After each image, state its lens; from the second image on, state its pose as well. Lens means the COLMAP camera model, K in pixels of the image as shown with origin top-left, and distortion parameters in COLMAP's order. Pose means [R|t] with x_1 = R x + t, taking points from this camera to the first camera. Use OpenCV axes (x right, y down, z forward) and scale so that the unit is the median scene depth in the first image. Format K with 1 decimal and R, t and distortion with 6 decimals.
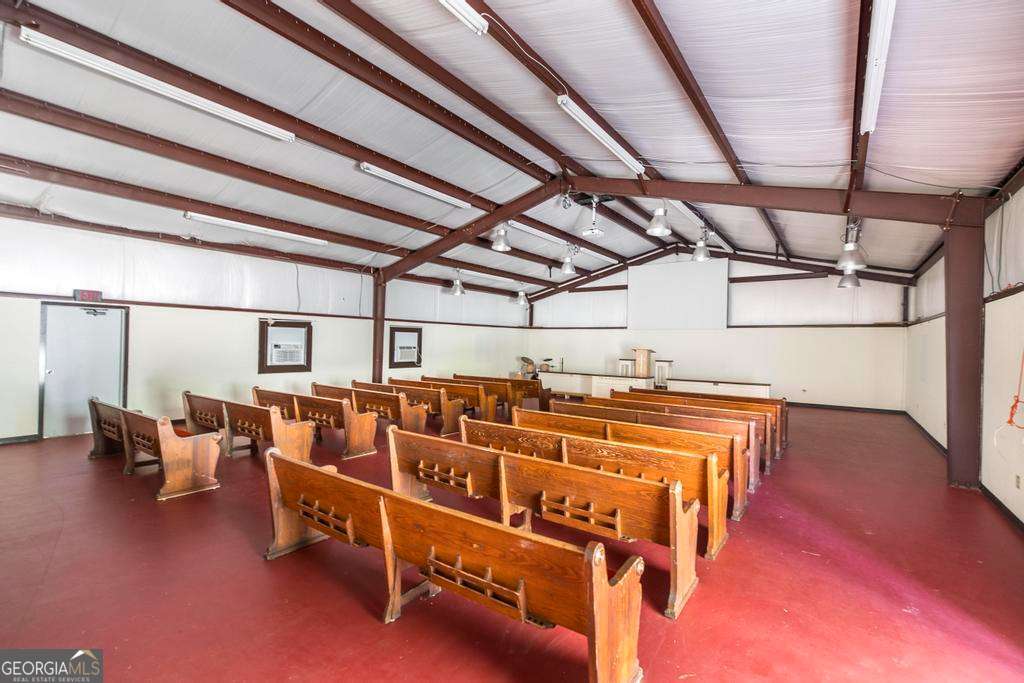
lens RADIAL K [[447.9, 0, 513.4], [0, 447.9, 338.6], [0, 0, 1]] dist [-0.000574, -0.000281]
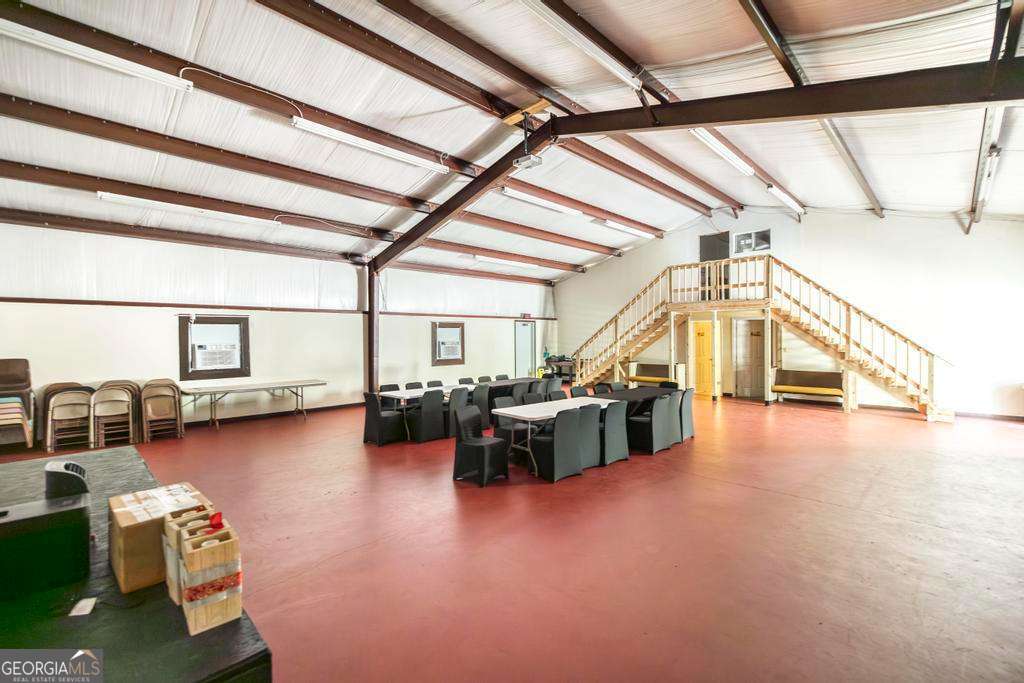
lens RADIAL K [[447.9, 0, 511.4], [0, 447.9, 344.3], [0, 0, 1]] dist [-0.000574, -0.000281]
pose [[0.987444, -0.016717, -0.157080, 0.141560], [0.020723, 0.999500, 0.023897, 0.003908], [0.156602, -0.026852, 0.987297, 0.197212]]
